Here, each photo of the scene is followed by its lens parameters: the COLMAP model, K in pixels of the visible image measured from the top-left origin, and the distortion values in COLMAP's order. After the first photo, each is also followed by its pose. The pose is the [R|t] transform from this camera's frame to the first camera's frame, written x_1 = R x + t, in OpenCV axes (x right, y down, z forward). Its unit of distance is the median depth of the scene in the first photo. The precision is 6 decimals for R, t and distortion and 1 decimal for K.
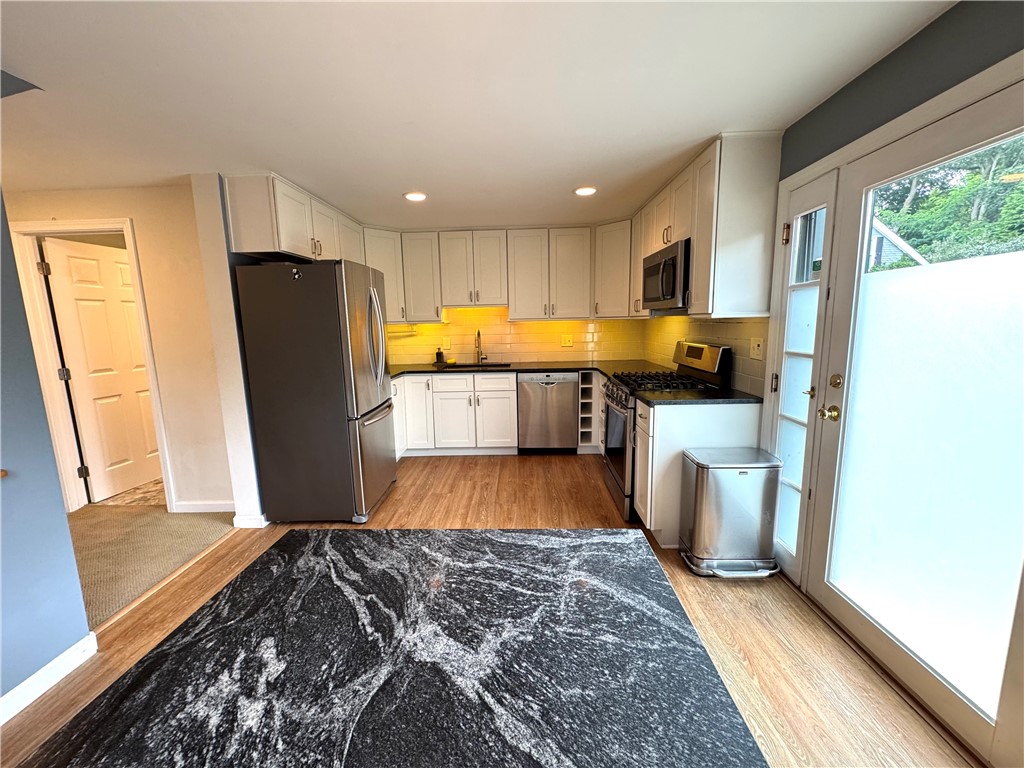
lens RADIAL K [[409.0, 0, 512.0], [0, 409.0, 384.0], [0, 0, 1]] dist [-0.003718, -0.000321]
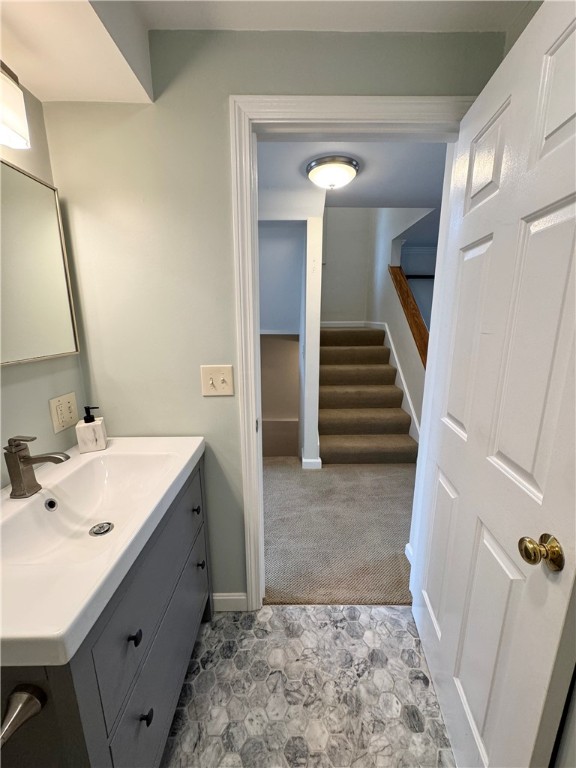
lens RADIAL K [[306.7, 0, 288.0], [0, 306.7, 384.0], [0, 0, 1]] dist [-0.003718, -0.000321]
pose [[-0.999398, 0.032130, -0.013091, -0.825701], [0.024991, 0.928388, 0.370772, -0.185080], [0.024067, 0.370221, -0.928632, 1.260257]]
